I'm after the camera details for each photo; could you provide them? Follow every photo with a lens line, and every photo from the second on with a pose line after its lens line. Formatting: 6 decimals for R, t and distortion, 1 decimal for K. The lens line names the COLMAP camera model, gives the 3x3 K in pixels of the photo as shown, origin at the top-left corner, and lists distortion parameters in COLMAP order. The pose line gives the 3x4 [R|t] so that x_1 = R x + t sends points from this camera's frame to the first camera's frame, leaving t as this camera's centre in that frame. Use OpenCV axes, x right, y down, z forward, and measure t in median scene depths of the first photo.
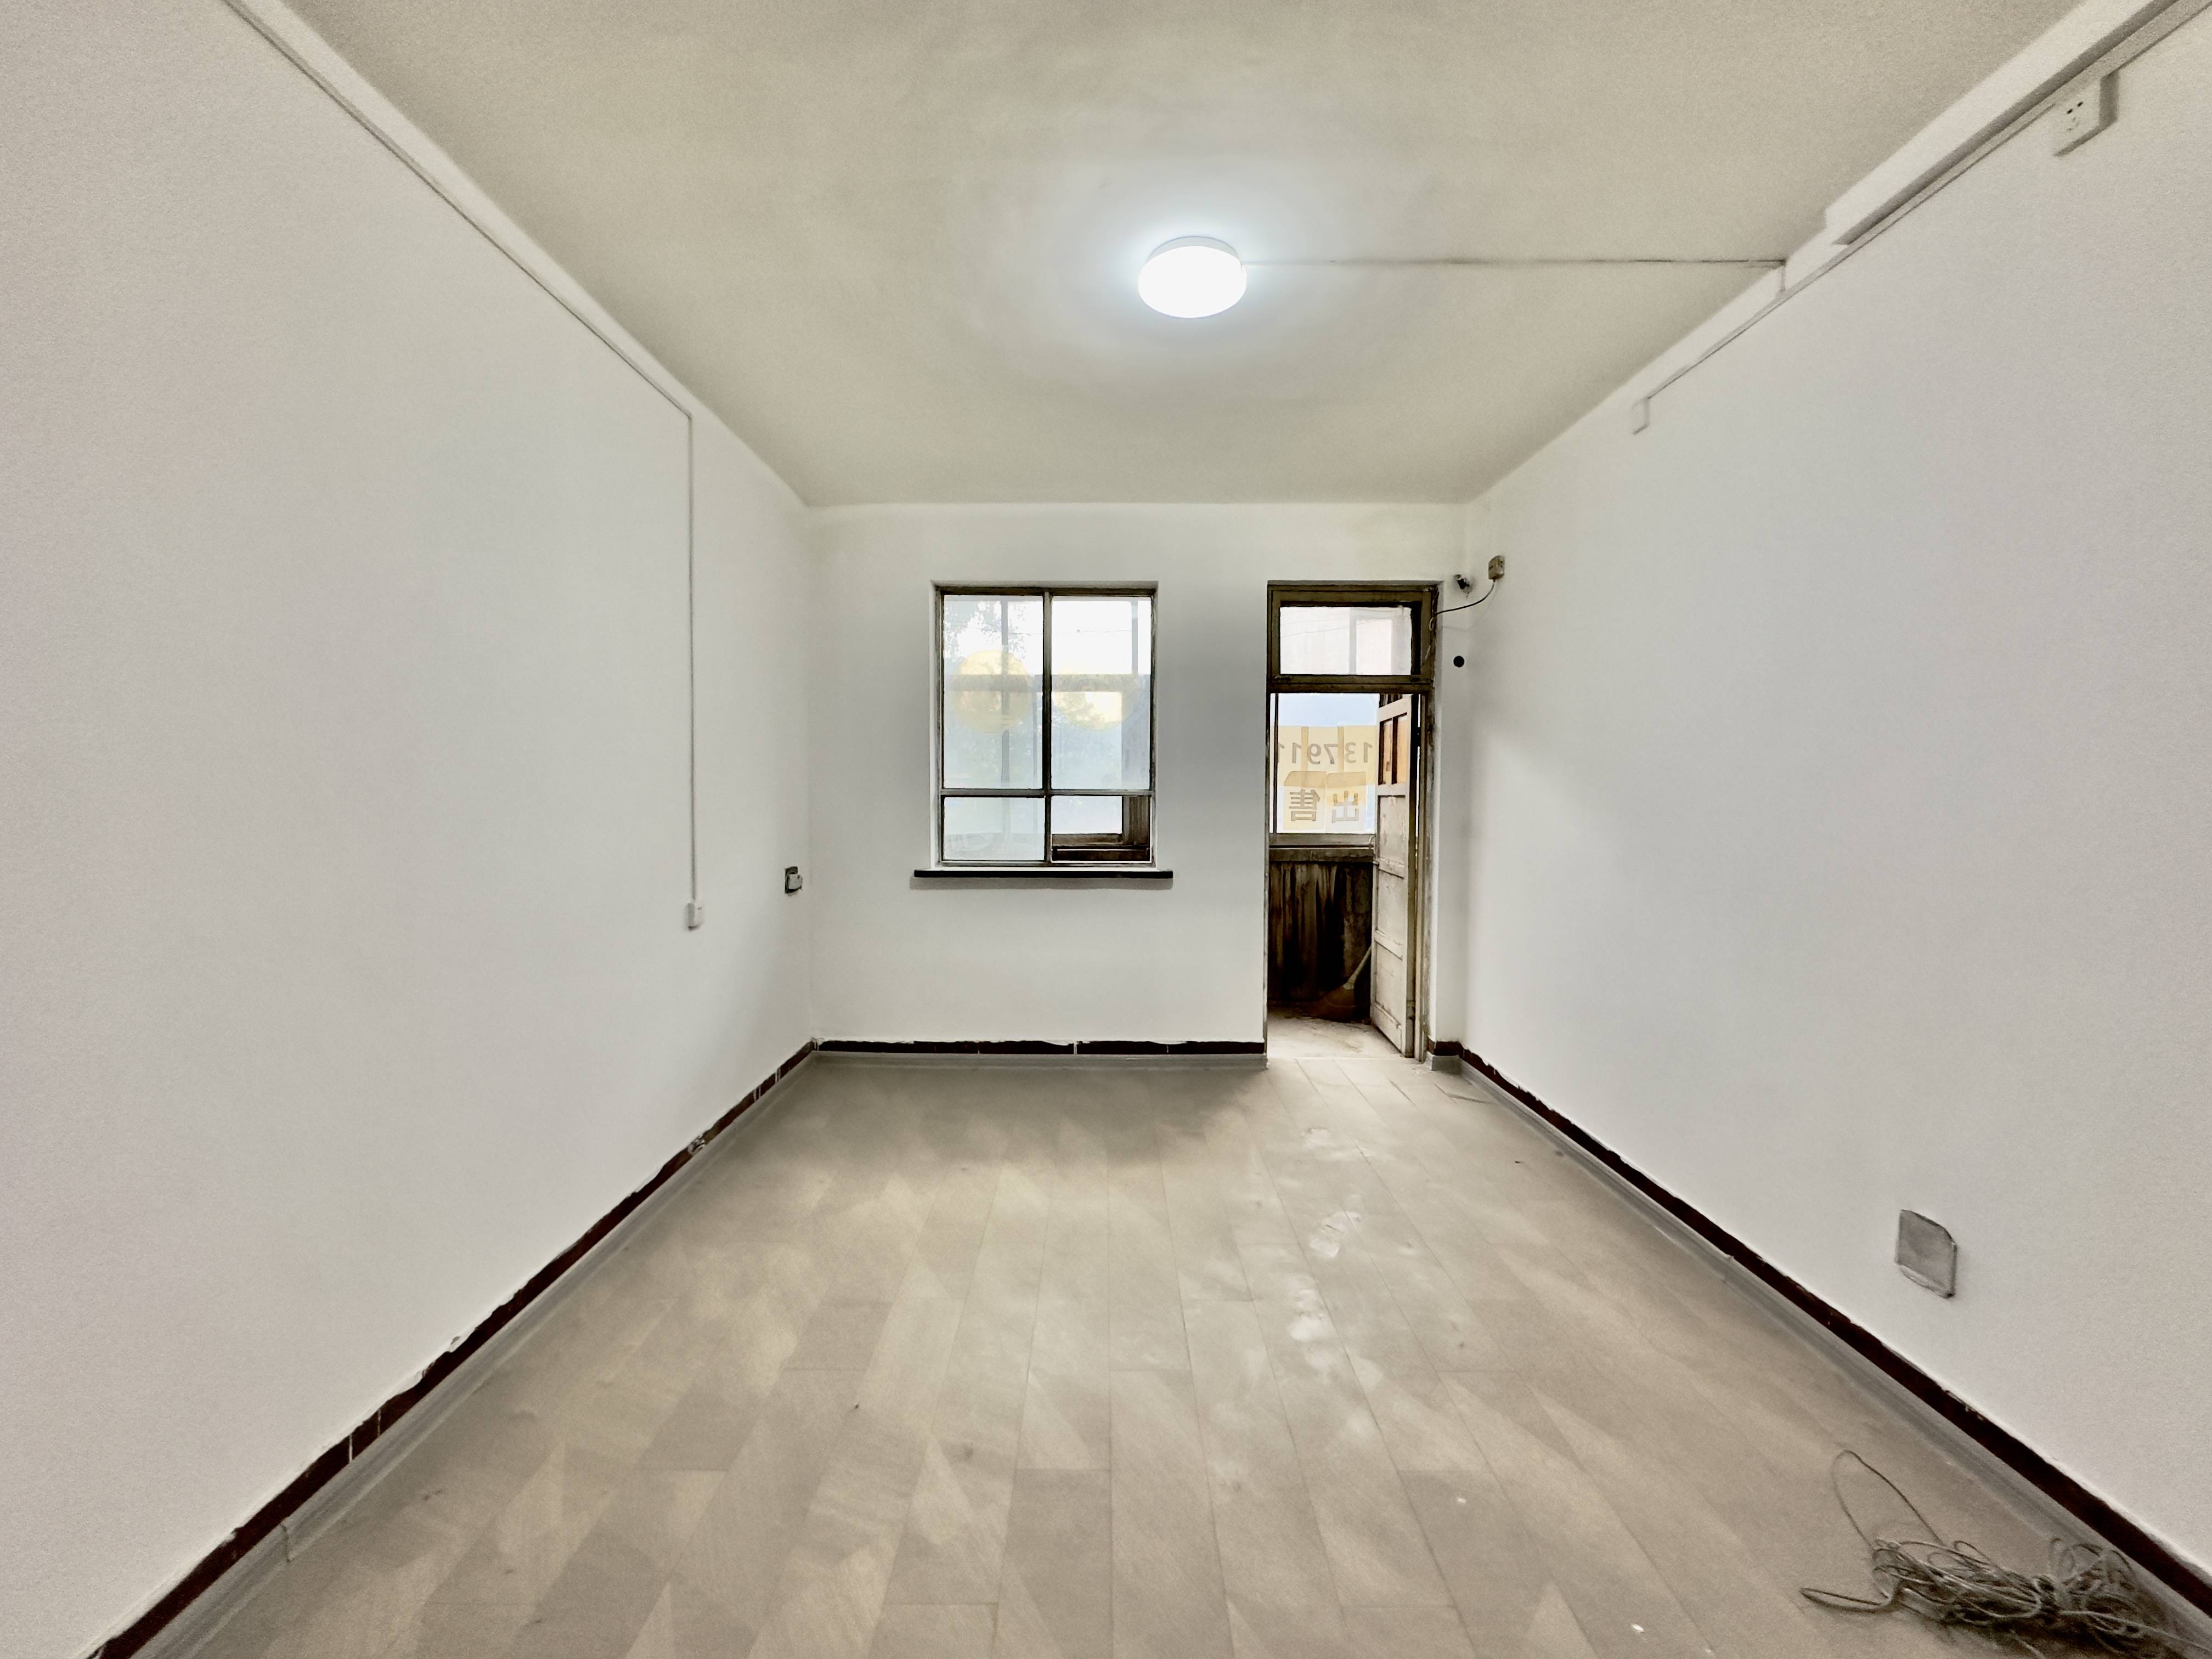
lens RADIAL K [[881.6, 0, 1100.6], [0, 881.6, 827.8], [0, 0, 1]] dist [-0.002606, 0.000562]
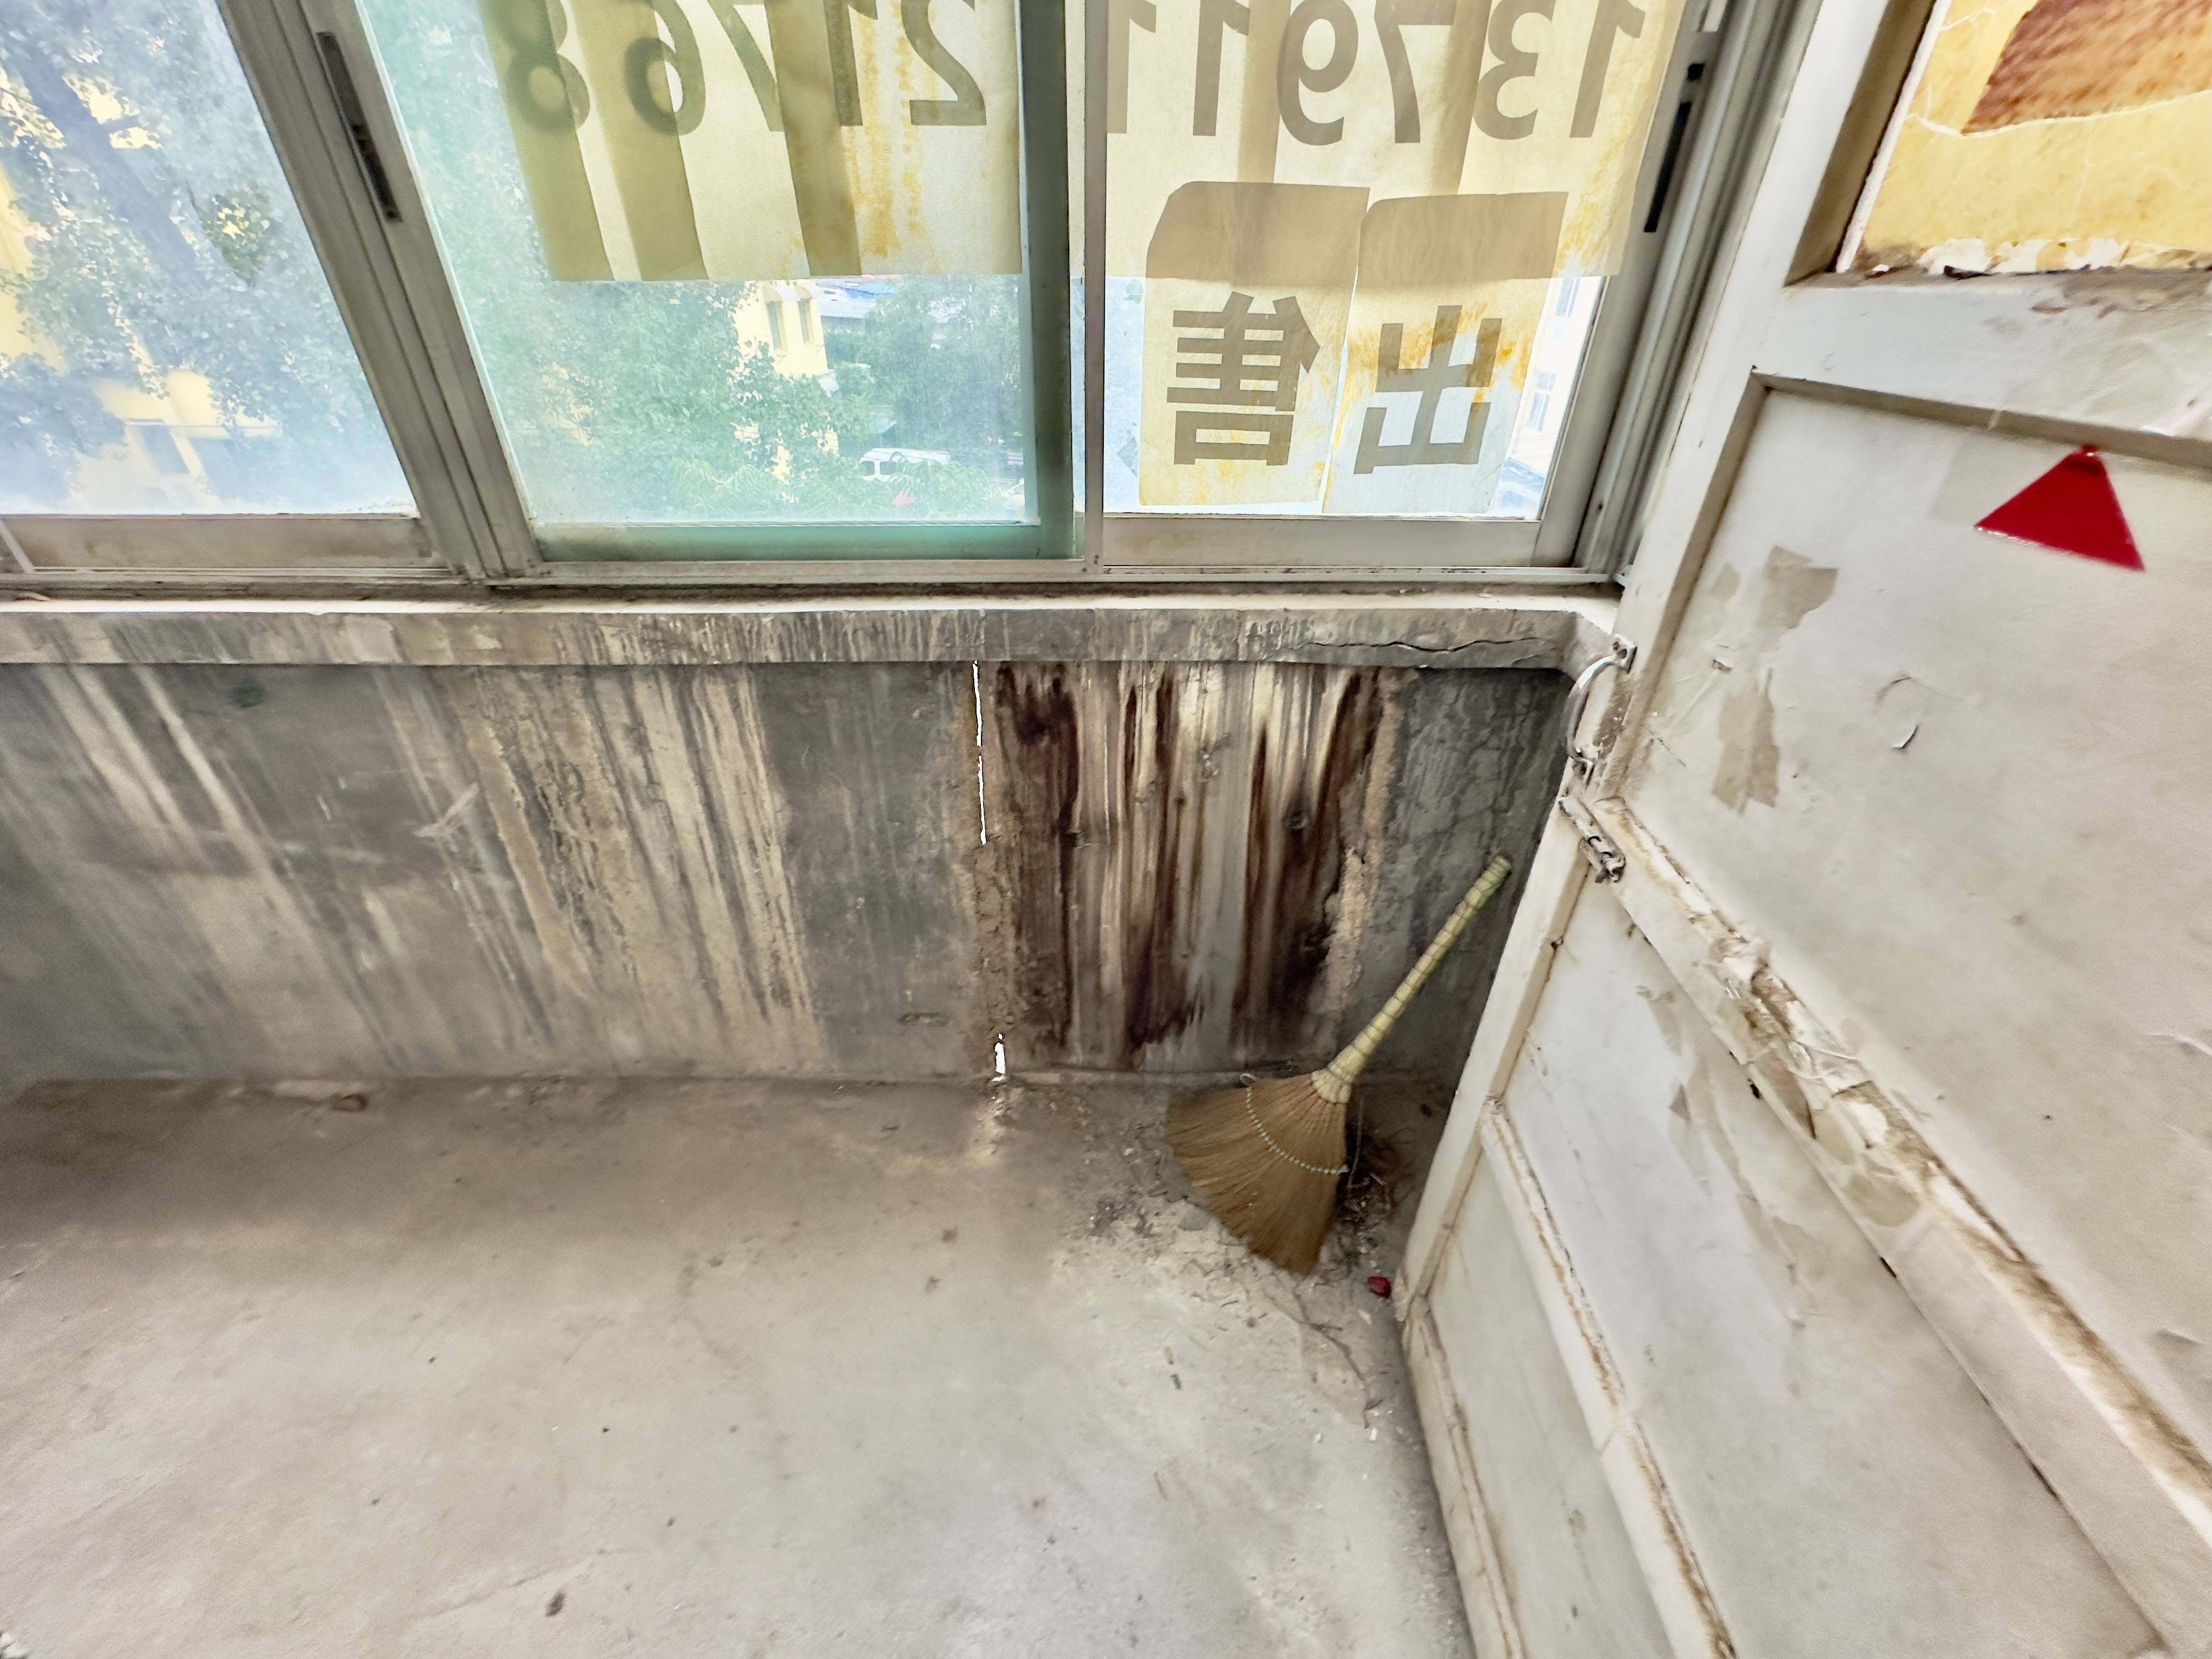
lens RADIAL K [[881.6, 0, 1110.0], [0, 881.6, 837.4], [0, 0, 1]] dist [-0.002606, 0.000562]
pose [[0.999949, 0.010102, -0.000093, 0.201985], [-0.008694, 0.865172, 0.501400, -0.037532], [0.005145, -0.501374, 0.865216, 0.764792]]
